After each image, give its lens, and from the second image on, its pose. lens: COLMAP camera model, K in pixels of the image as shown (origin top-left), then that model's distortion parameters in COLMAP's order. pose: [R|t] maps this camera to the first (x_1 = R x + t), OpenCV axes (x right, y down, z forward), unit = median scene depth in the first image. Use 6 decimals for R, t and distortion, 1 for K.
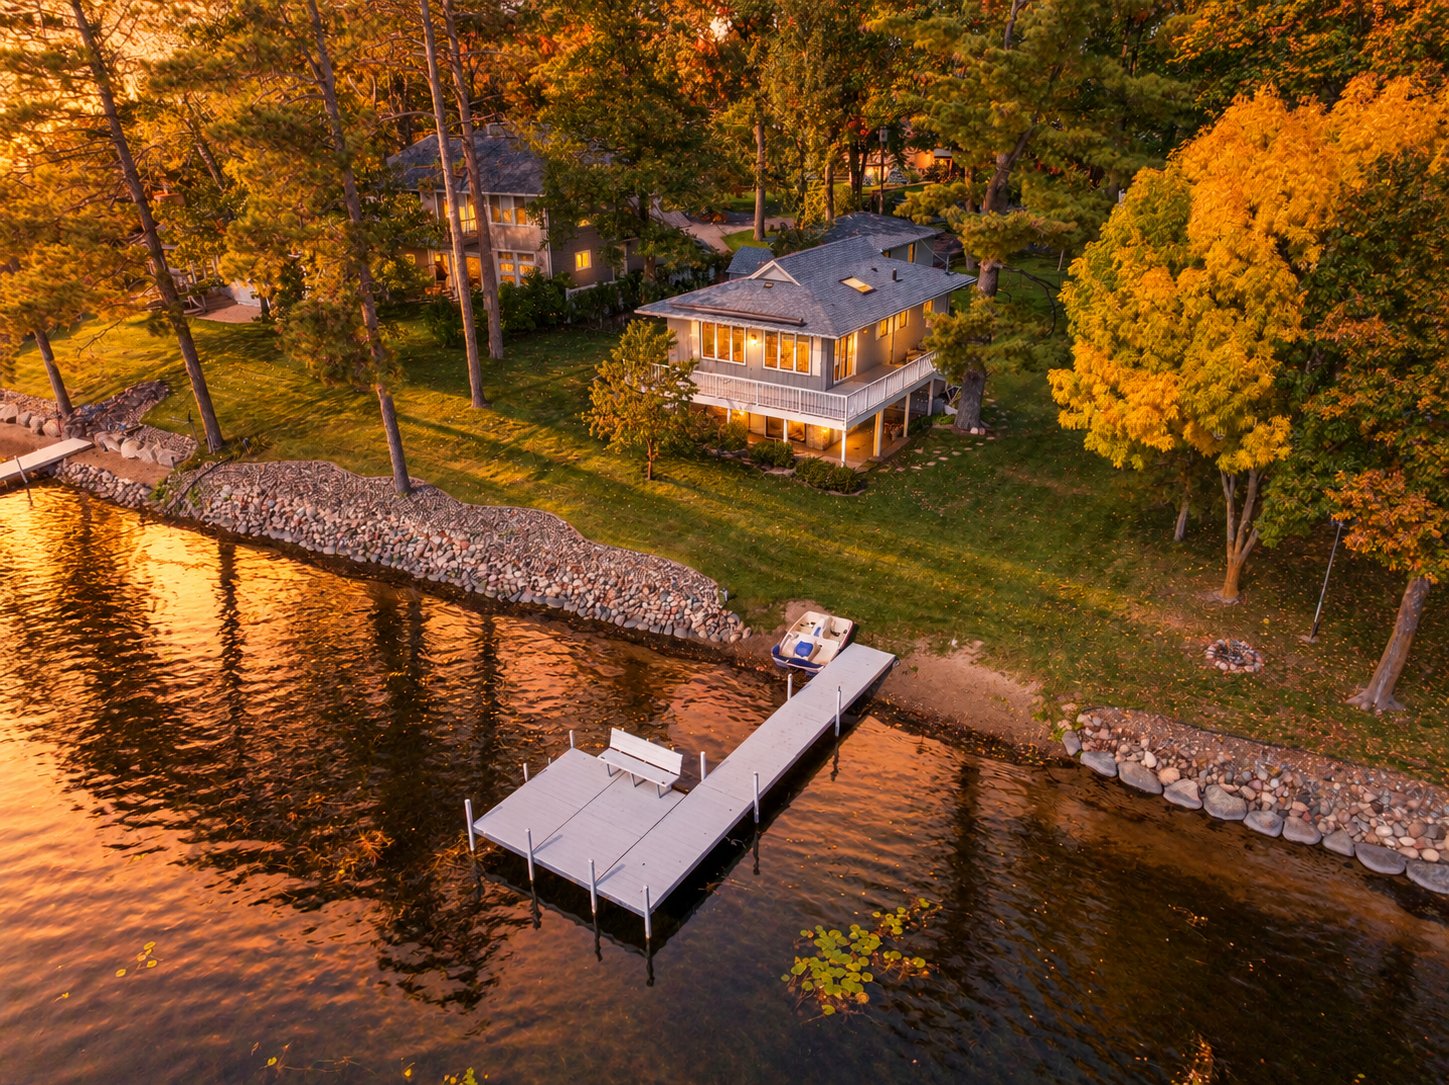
lens RADIAL K [[1027.9, 0, 725.0], [0, 1027.9, 549.1], [0, 0, 1]] dist [-0.053414, 0.021951]
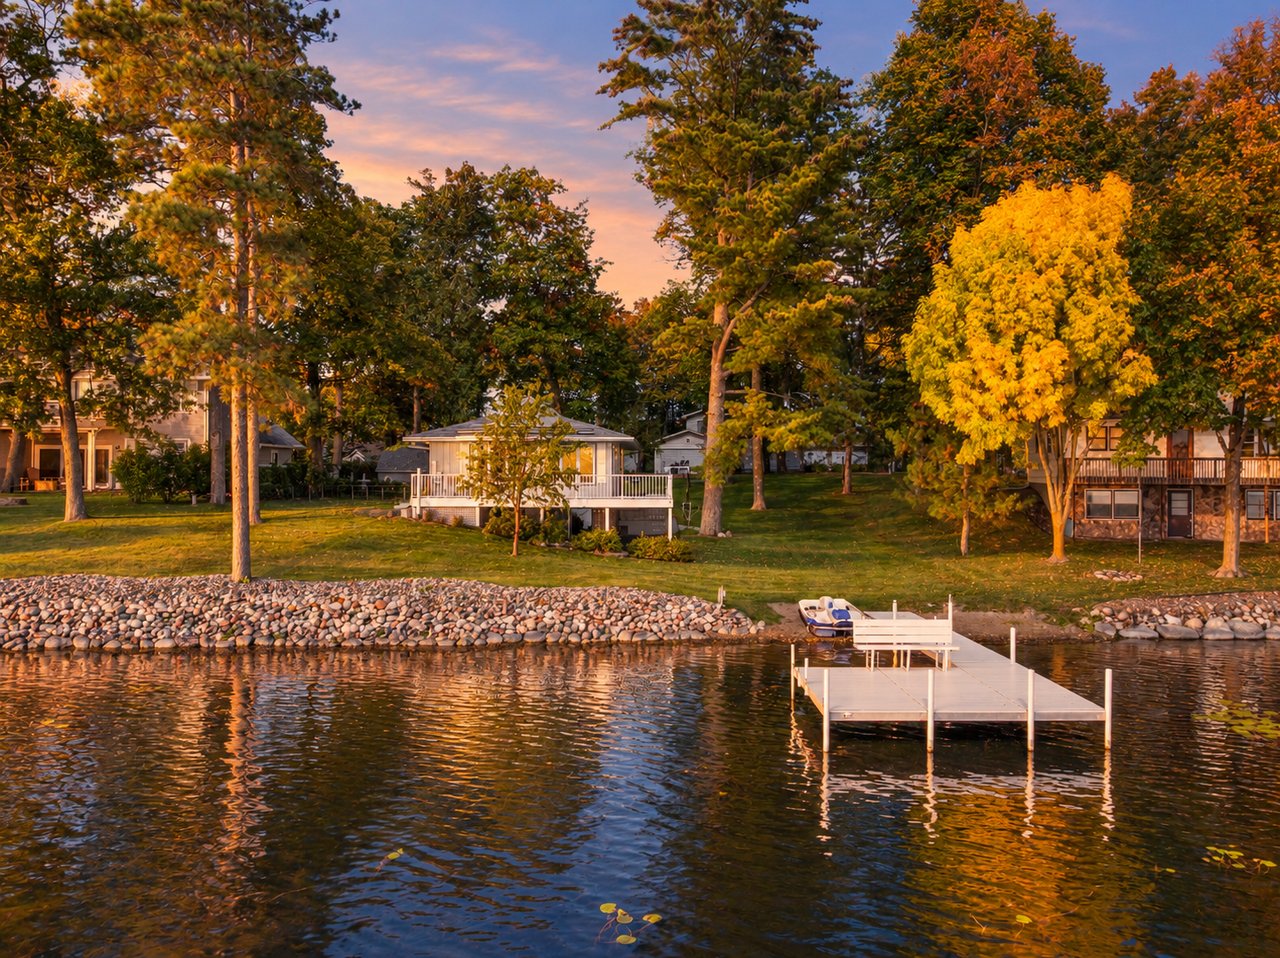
lens RADIAL K [[916.7, 0, 644.2], [0, 916.7, 456.7], [0, 0, 1]] dist [-0.054691, 0.027648]
pose [[0.847106, 0.013398, 0.531255, -0.665491], [0.217227, 0.903620, -0.369165, 0.292373], [-0.484999, 0.428125, 0.762552, 0.419249]]
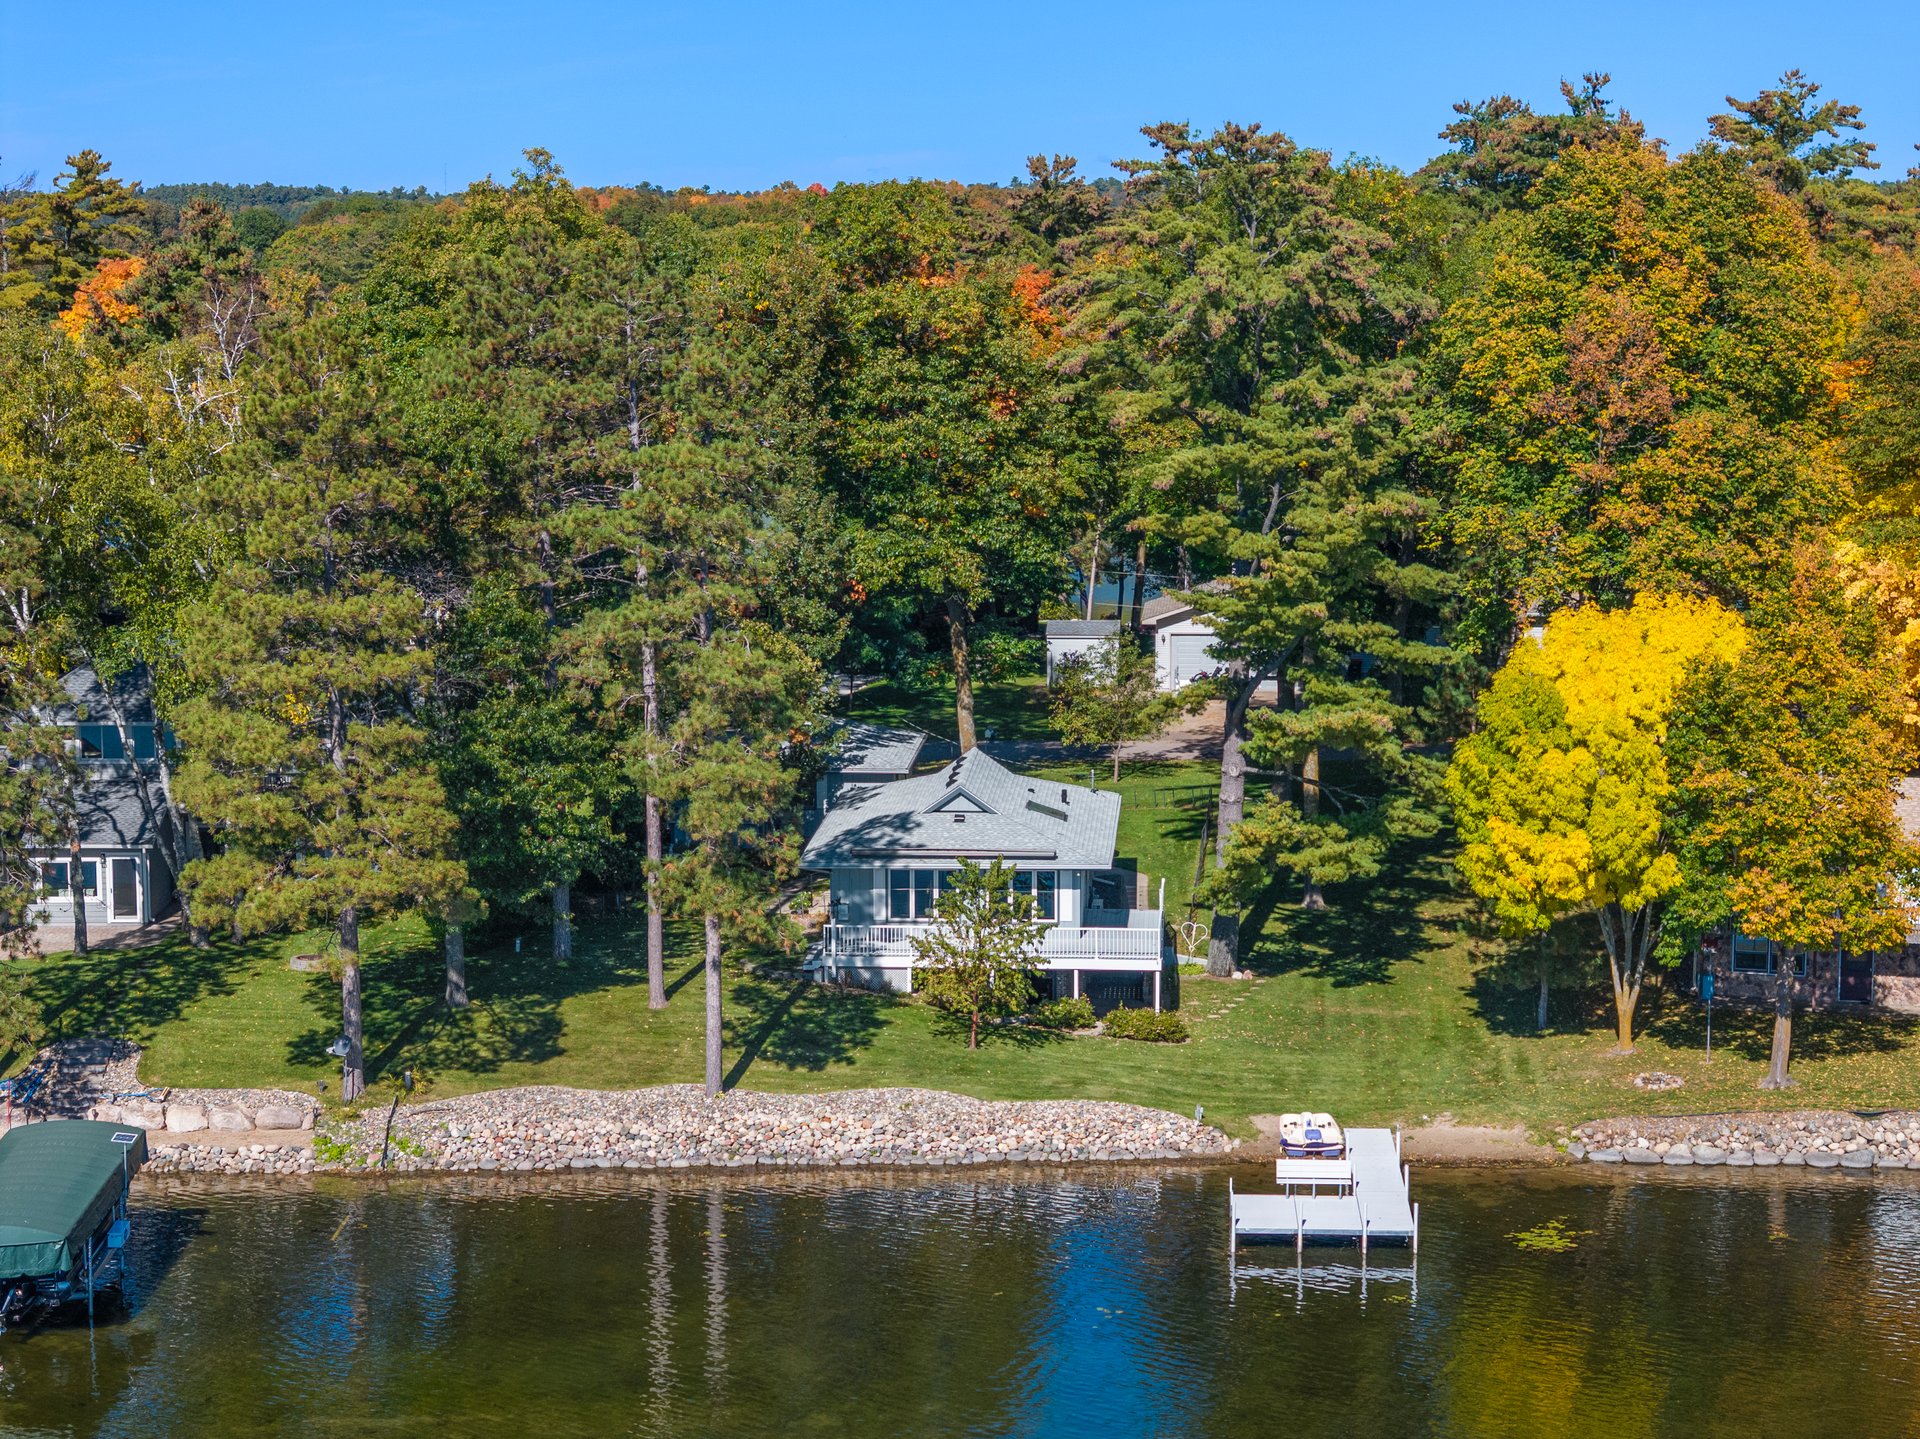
lens RADIAL K [[3880.0, 0, 956.4], [0, 3880.0, 719.8], [0, 0, 1]] dist [-0.199519, 1.423099]
pose [[0.872374, -0.061272, 0.484983, -2.465331], [0.203060, 0.947889, -0.245505, 0.688982], [-0.444668, 0.312653, 0.839356, -2.611200]]
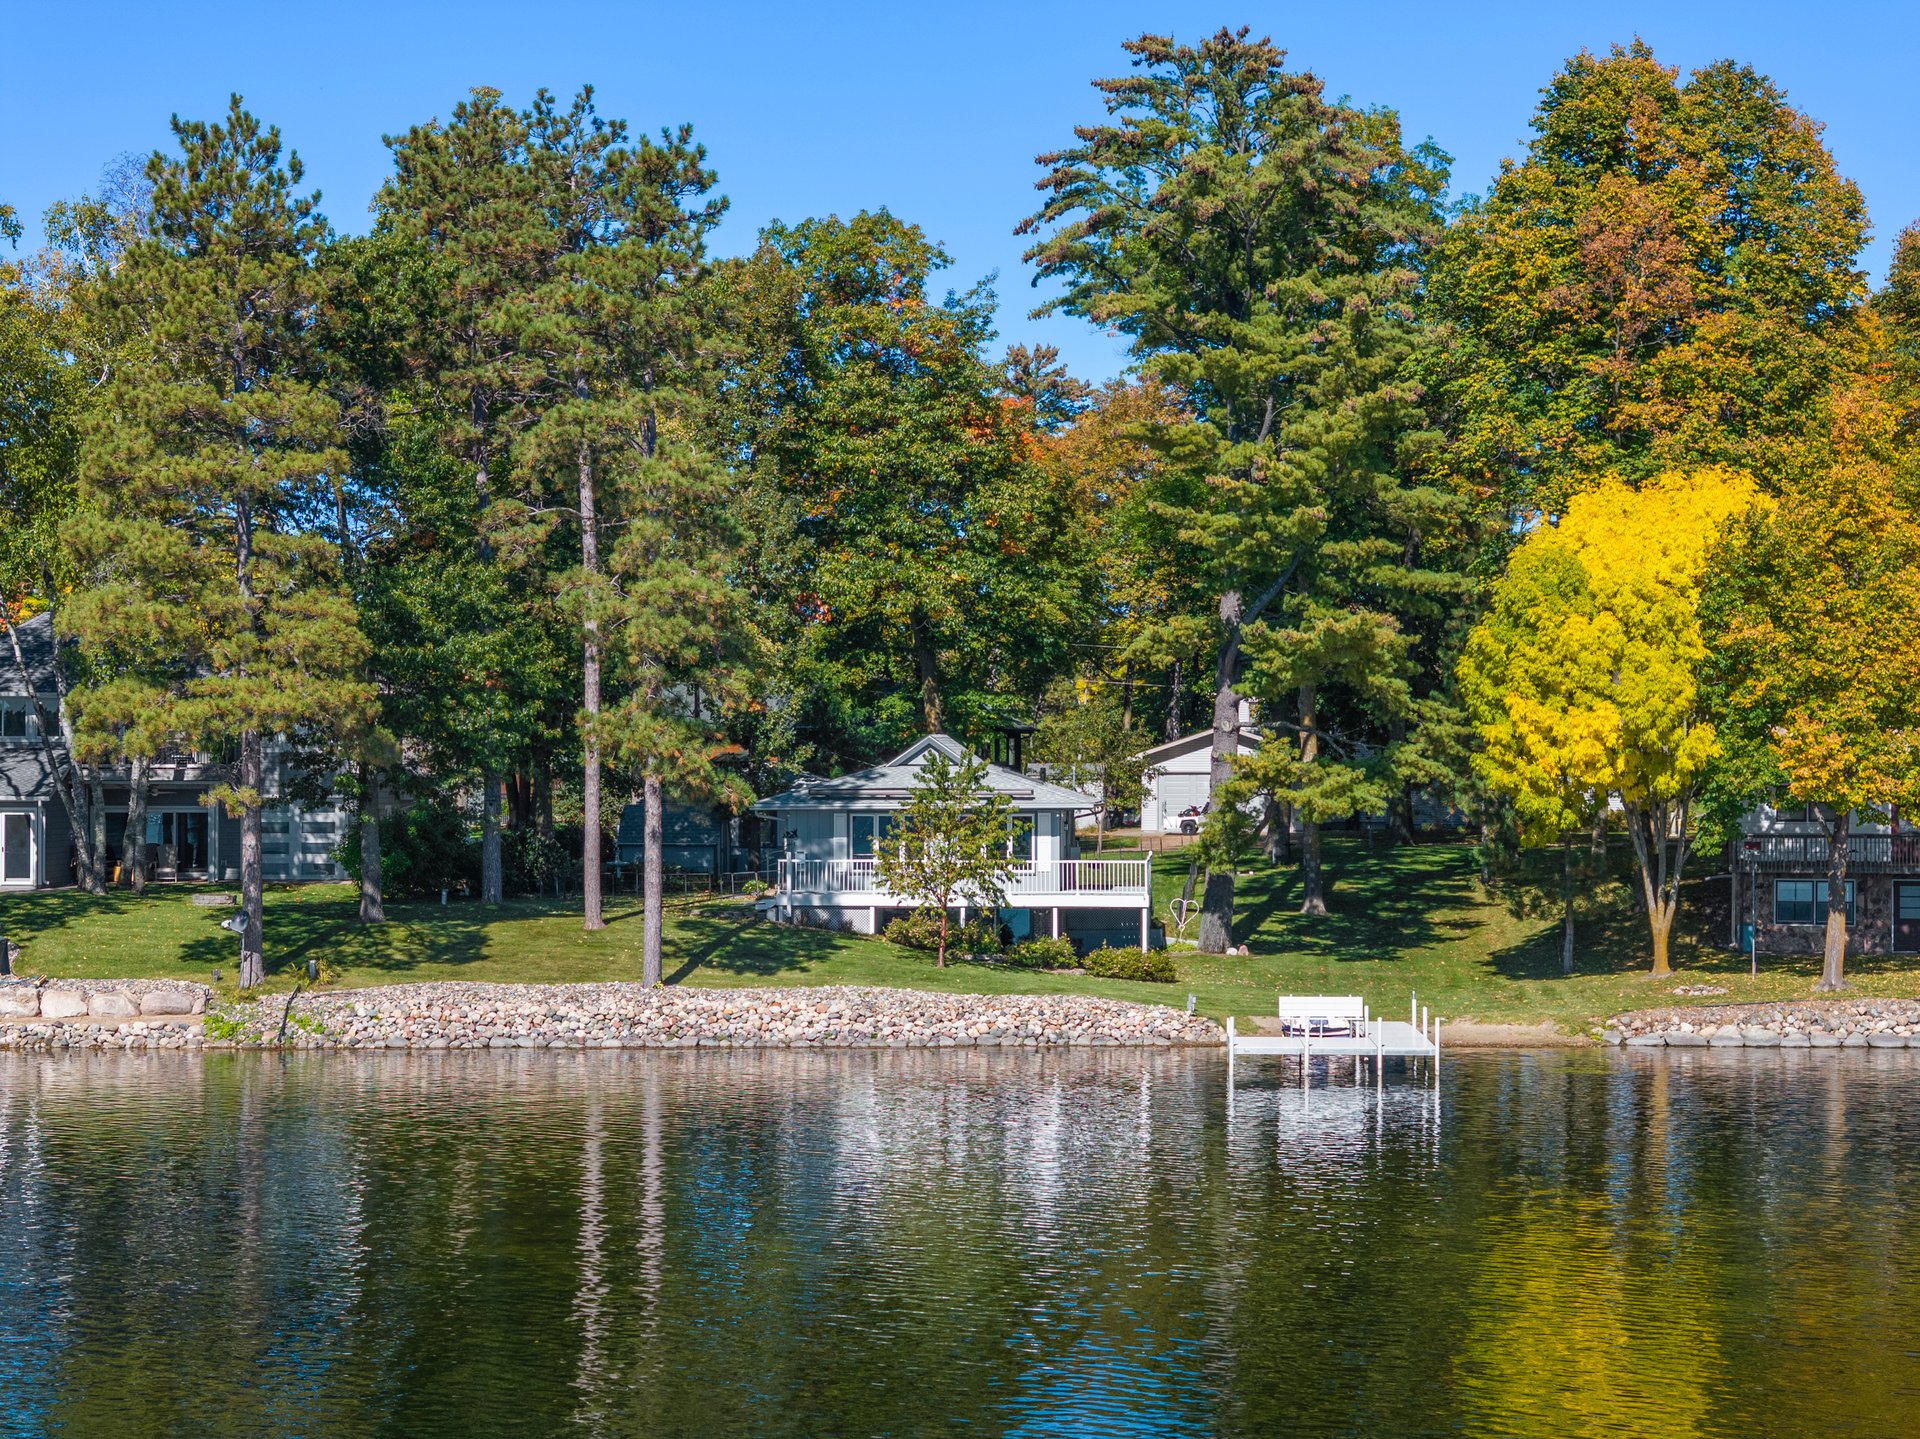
lens RADIAL K [[3880.0, 0, 956.4], [0, 3880.0, 719.8], [0, 0, 1]] dist [-0.199519, 1.423099]
pose [[0.870724, 0.011467, 0.491639, -2.265406], [0.201731, 0.903413, -0.378351, 1.303732], [-0.448491, 0.428618, 0.784310, -1.990131]]
